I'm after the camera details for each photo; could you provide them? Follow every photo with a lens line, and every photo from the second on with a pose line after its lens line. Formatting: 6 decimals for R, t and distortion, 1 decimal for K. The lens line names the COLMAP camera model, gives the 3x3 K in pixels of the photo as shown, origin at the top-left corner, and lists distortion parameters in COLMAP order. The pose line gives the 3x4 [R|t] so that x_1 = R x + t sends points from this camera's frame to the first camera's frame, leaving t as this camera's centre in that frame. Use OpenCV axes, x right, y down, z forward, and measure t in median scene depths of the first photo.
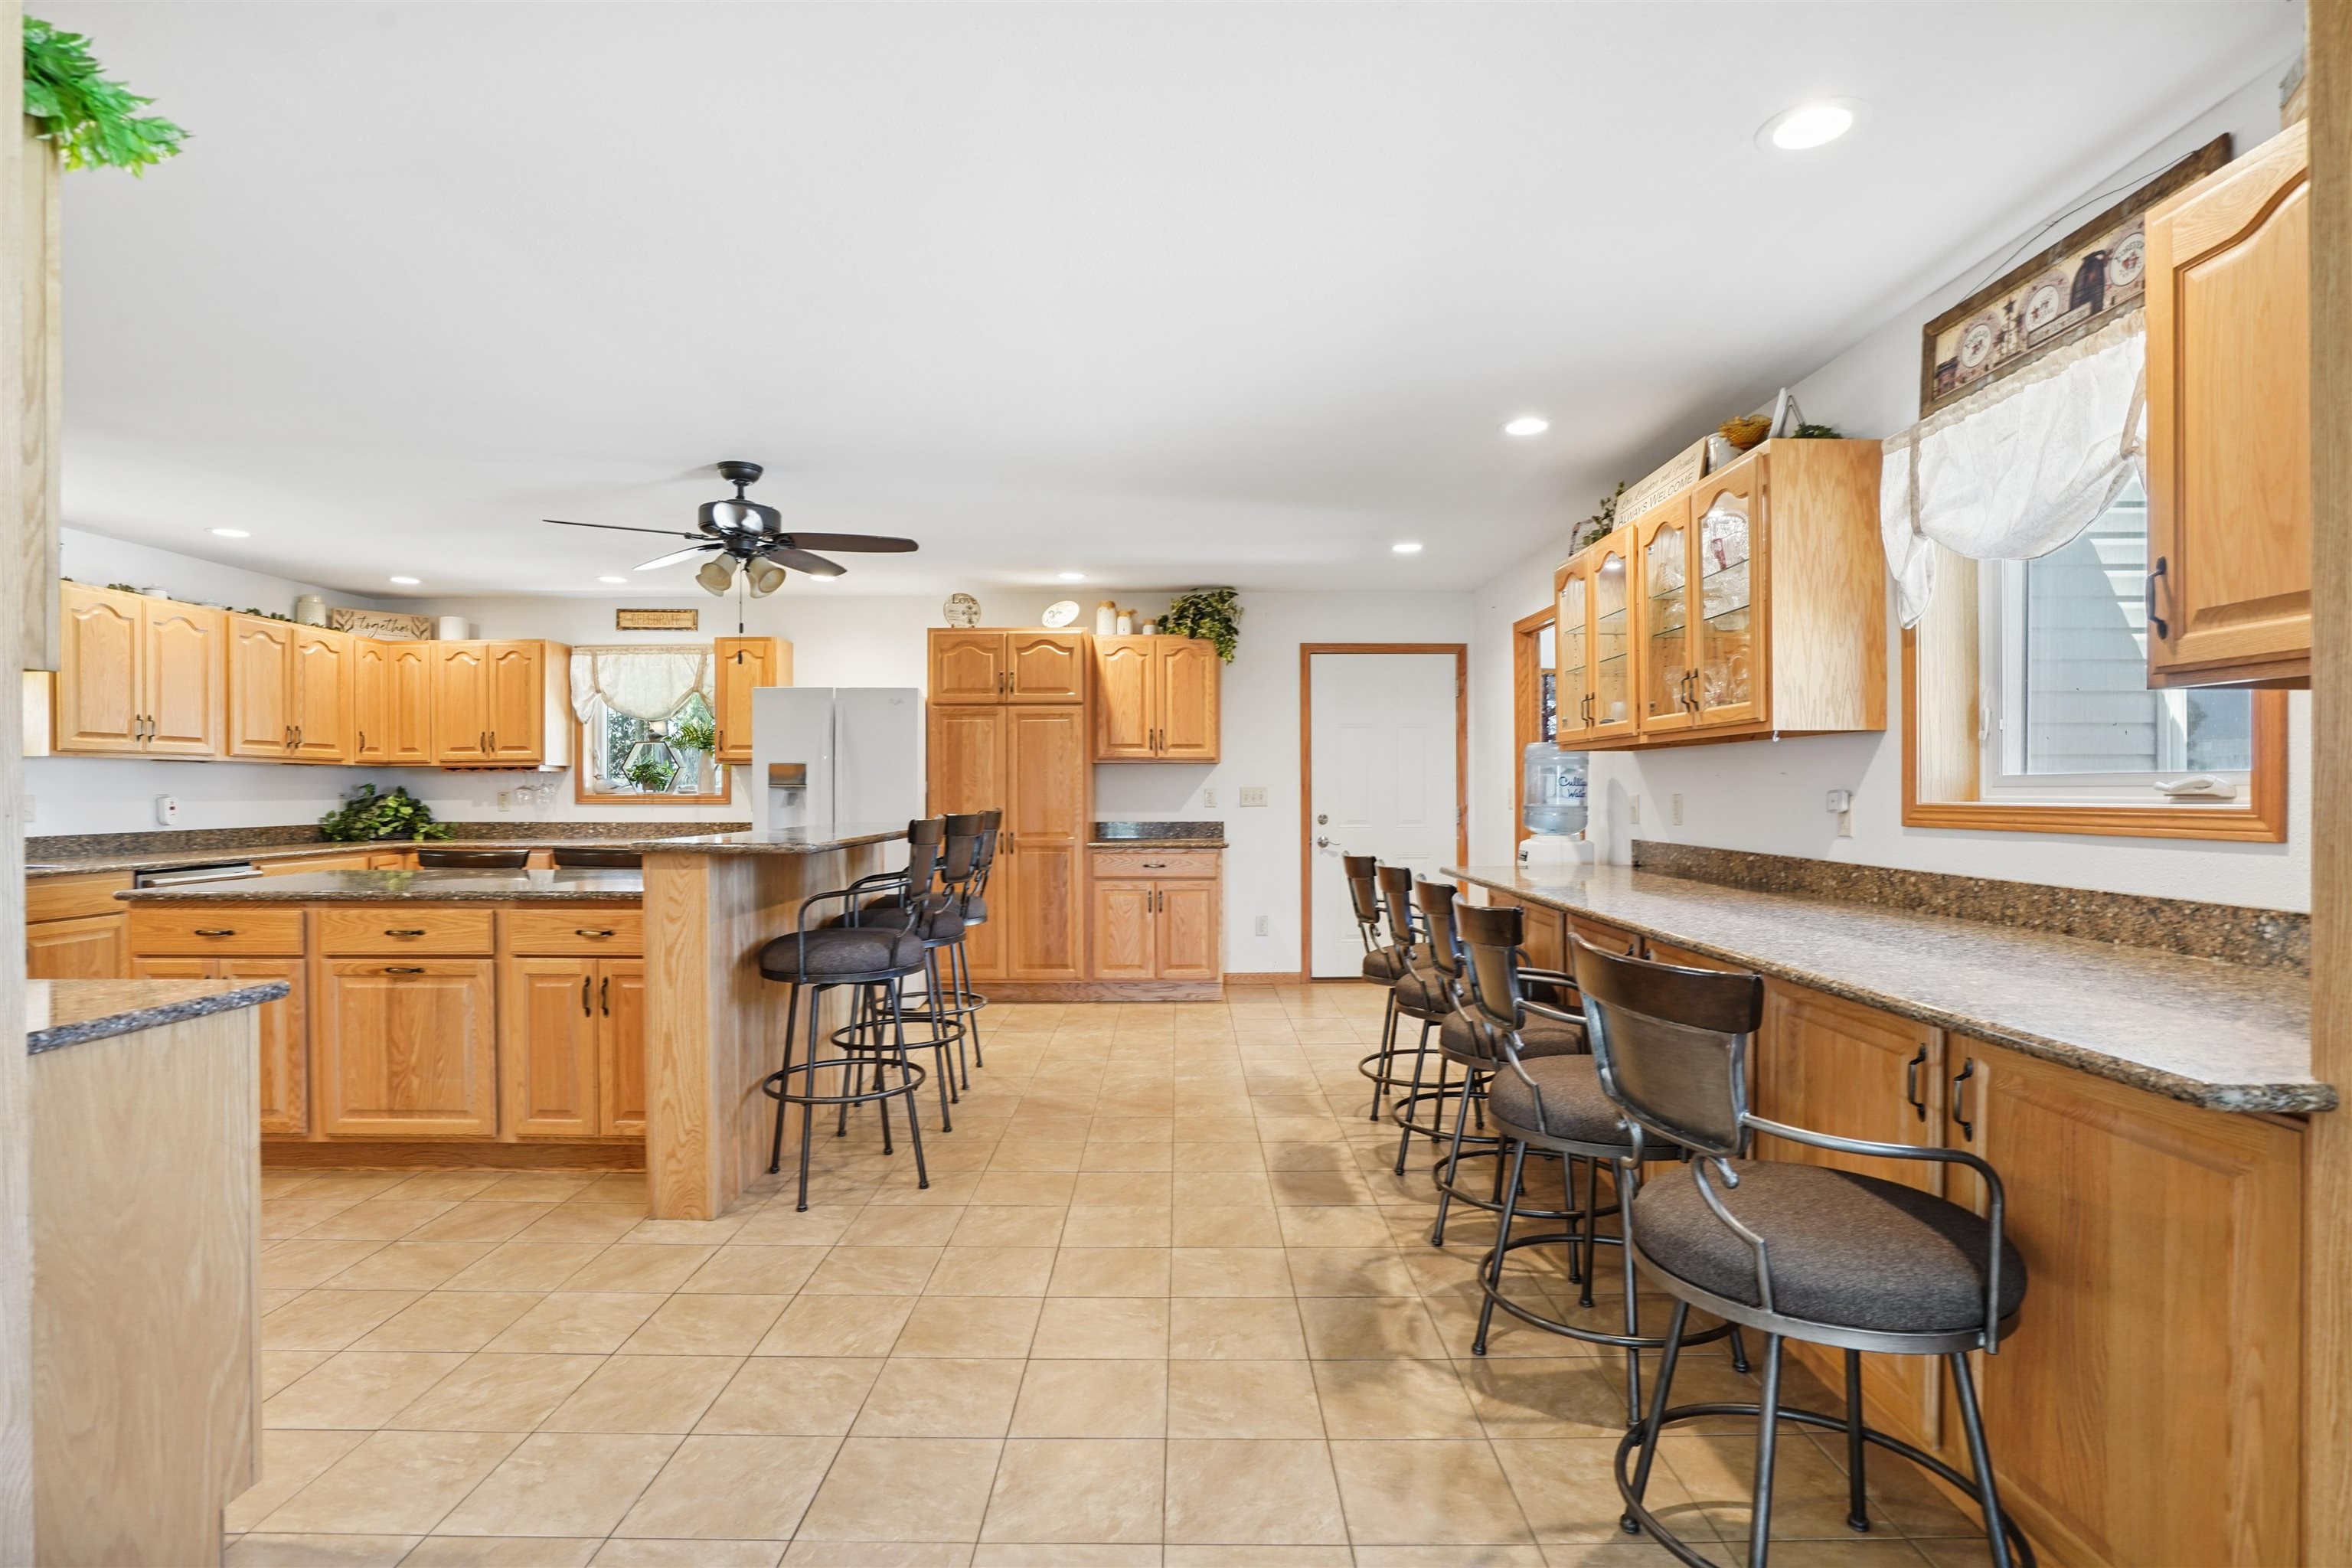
lens RADIAL K [[1135.4, 0, 1183.7], [0, 1135.4, 808.6], [0, 0, 1]] dist [-0.053242, 0.022725]
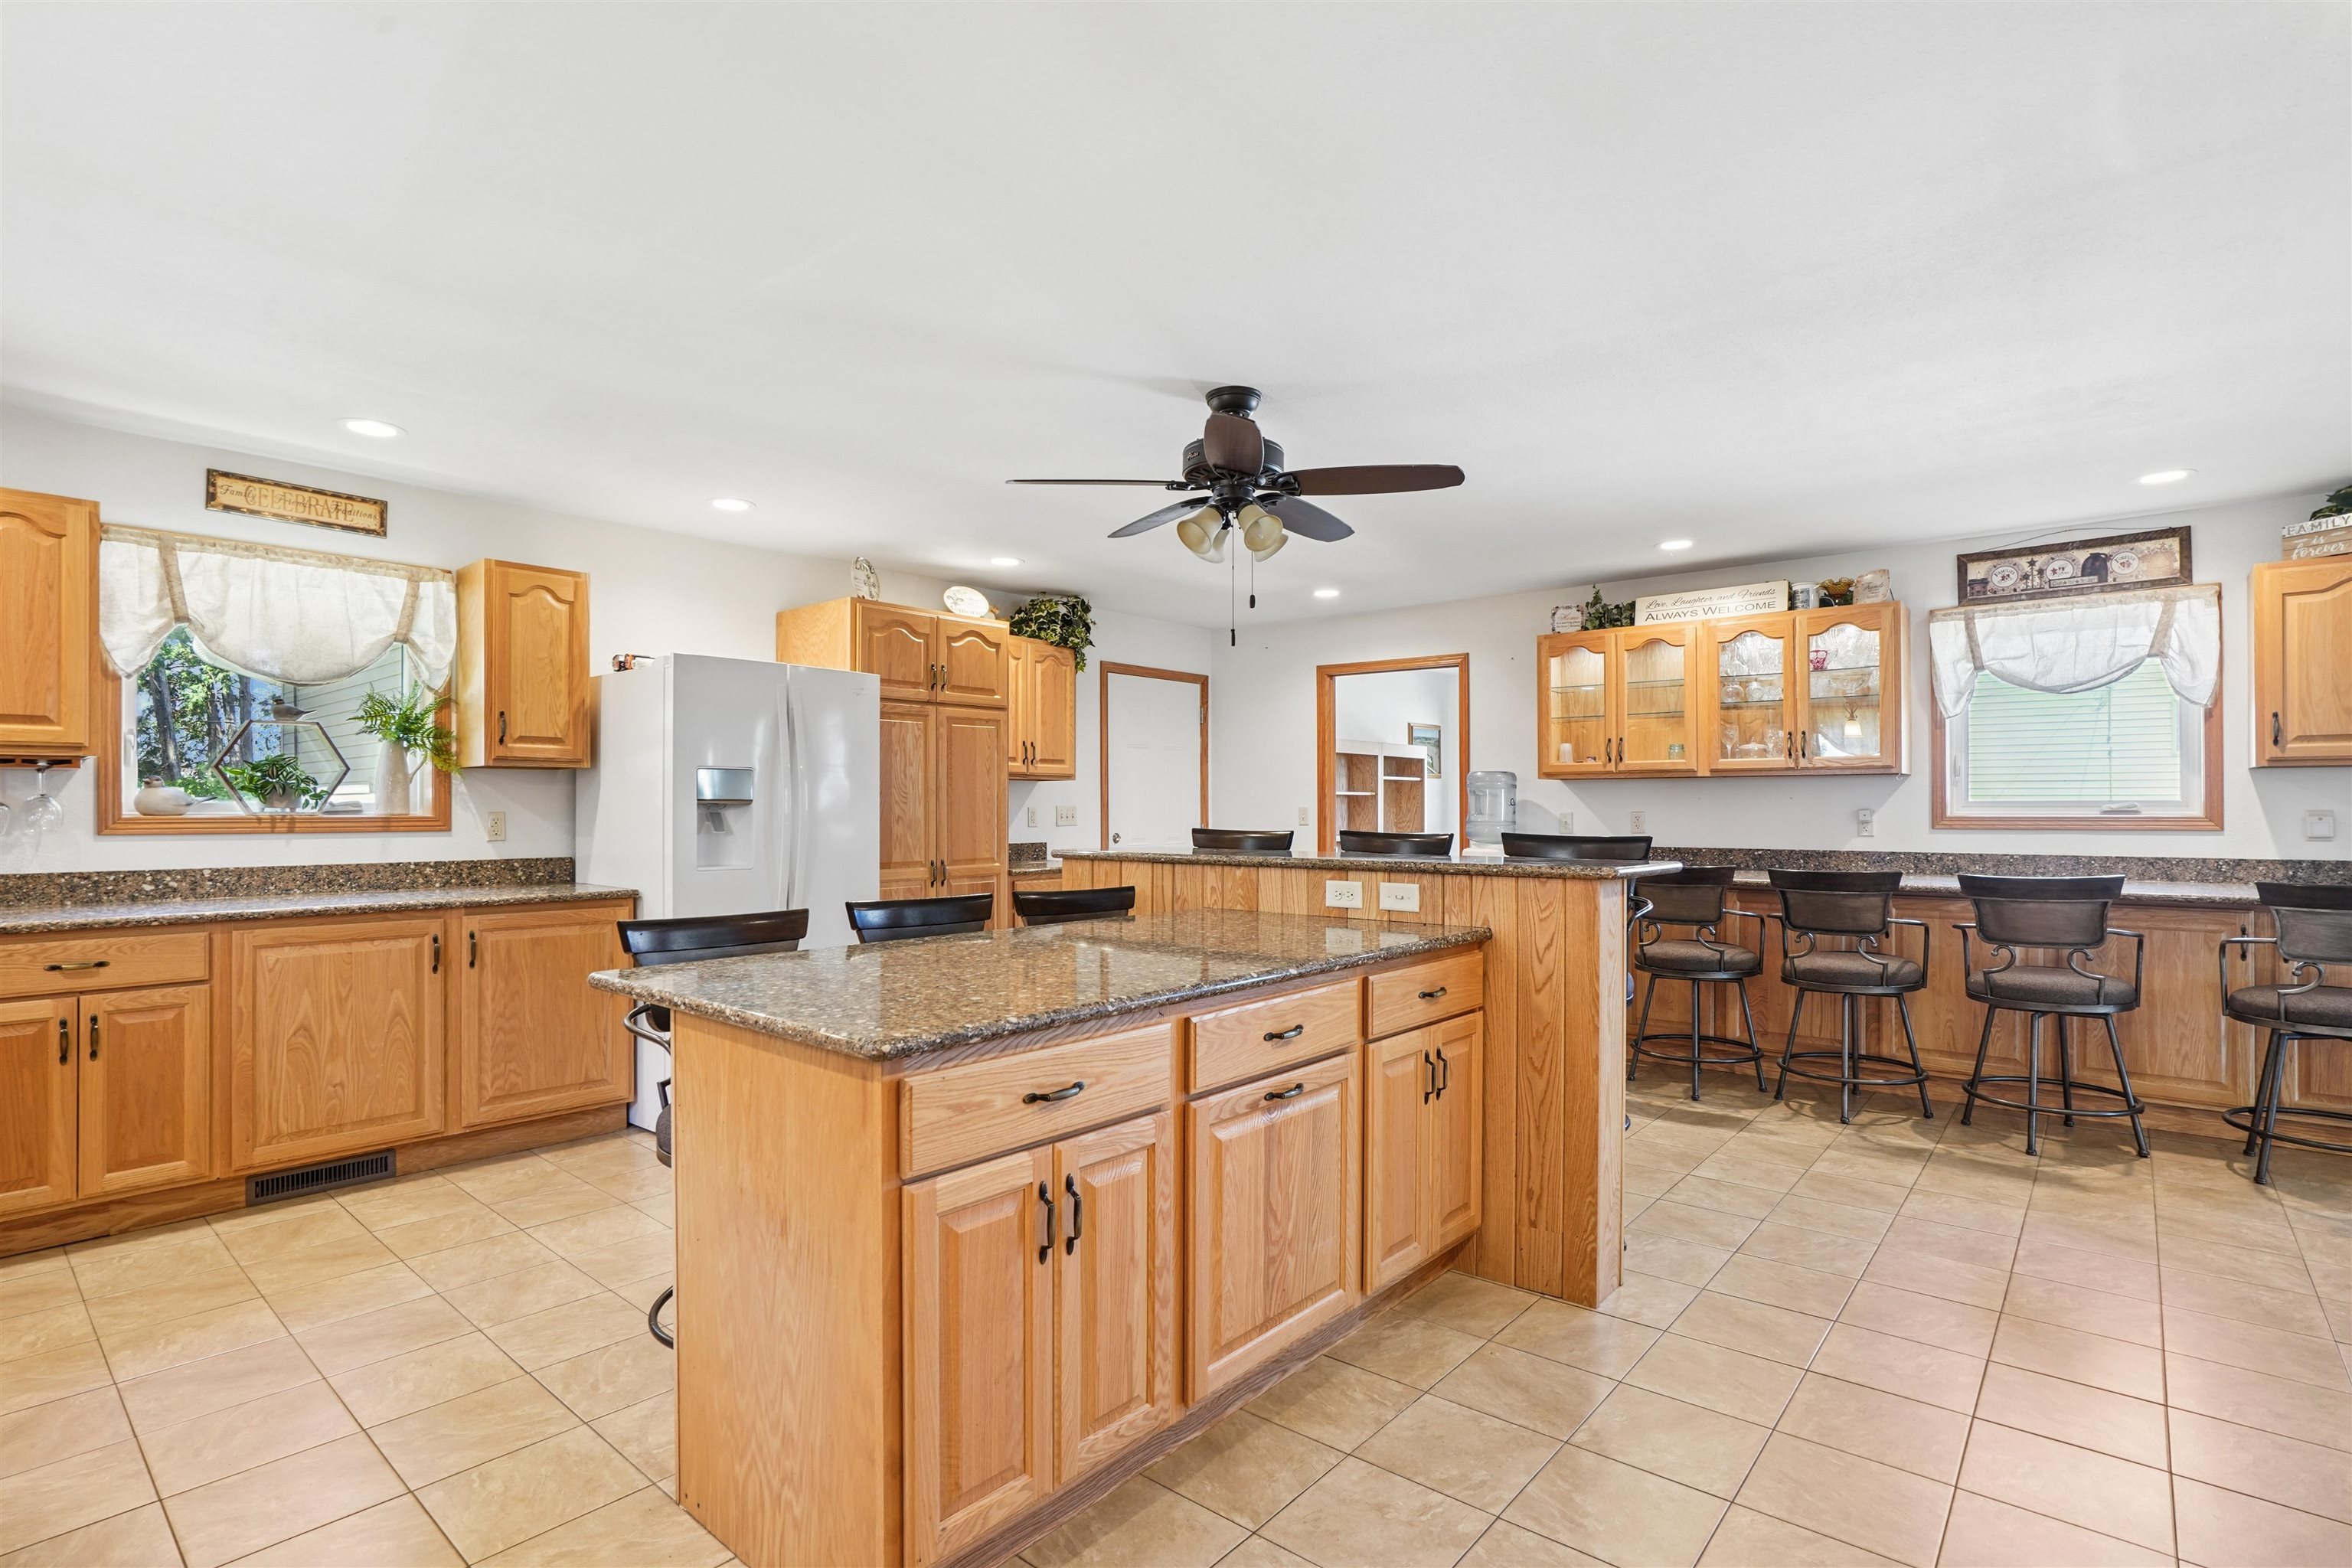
lens RADIAL K [[1130.3, 0, 1184.0], [0, 1130.3, 814.1], [0, 0, 1]] dist [-0.049955, 0.022620]
pose [[0.647023, -0.002919, 0.762465, -1.224288], [0.012375, 0.999901, -0.006674, -0.008835], [-0.762370, 0.013754, 0.646995, 0.625610]]
